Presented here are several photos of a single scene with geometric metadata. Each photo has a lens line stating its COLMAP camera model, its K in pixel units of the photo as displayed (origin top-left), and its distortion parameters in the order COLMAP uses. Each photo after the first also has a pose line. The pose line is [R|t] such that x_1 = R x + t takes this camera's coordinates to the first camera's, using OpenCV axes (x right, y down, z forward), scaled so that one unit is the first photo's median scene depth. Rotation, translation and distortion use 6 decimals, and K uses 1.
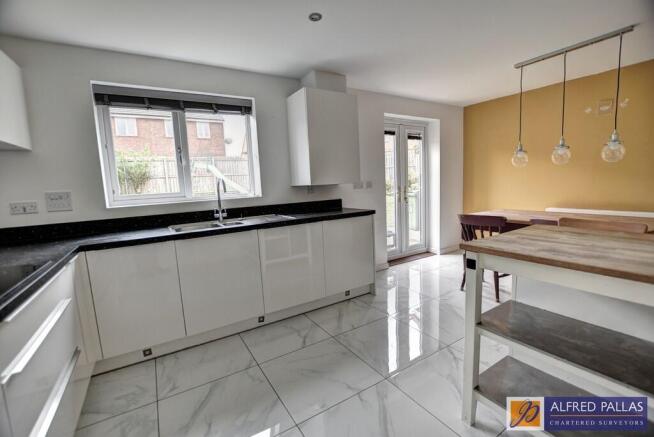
lens RADIAL K [[291.8, 0, 323.6], [0, 291.8, 218.3], [0, 0, 1]] dist [-0.000034, 0.000080]
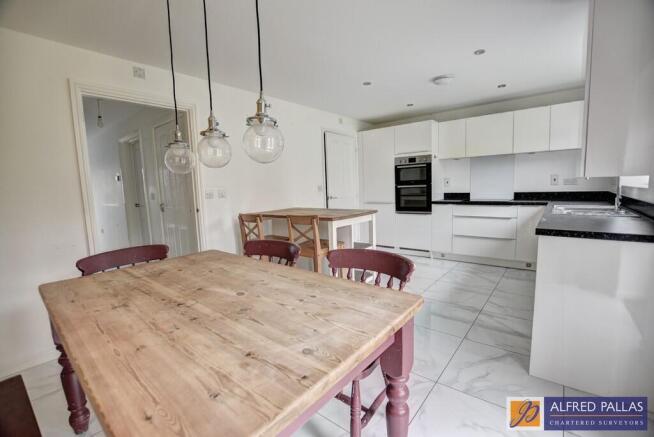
lens RADIAL K [[291.8, 0, 323.6], [0, 291.8, 218.3], [0, 0, 1]] dist [-0.000034, 0.000080]
pose [[-0.942105, 0.117697, -0.313982, 0.809831], [0.037634, 0.967572, 0.249777, -0.230783], [0.333199, 0.223500, -0.915984, 1.537121]]
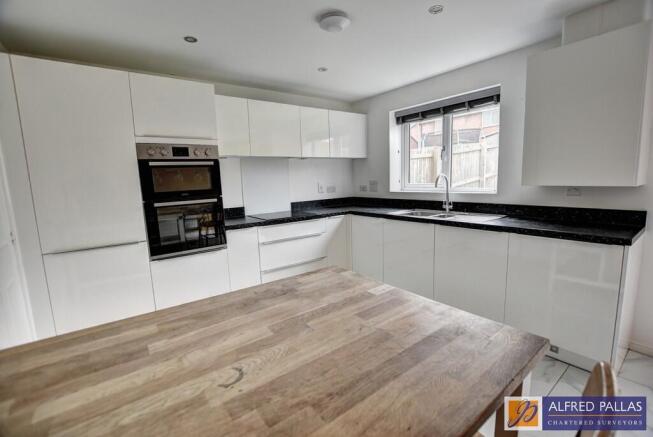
lens RADIAL K [[296.2, 0, 332.5], [0, 296.2, 219.6], [0, 0, 1]] dist [0.001364, -0.000058]
pose [[0.118335, 0.185660, -0.975463, 0.704151], [-0.099913, 0.979606, 0.174328, -0.115833], [0.987934, 0.076833, 0.134472, 0.421084]]
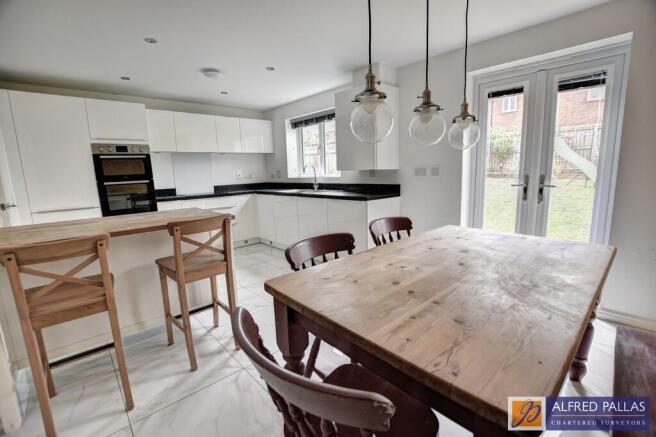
lens RADIAL K [[292.7, 0, 324.6], [0, 292.7, 218.3], [0, 0, 1]] dist [-0.000034, 0.000080]
pose [[0.190356, 0.199020, -0.961330, 1.270018], [-0.100018, 0.978072, 0.182681, -0.142542], [0.976607, 0.061376, 0.206087, 0.722439]]
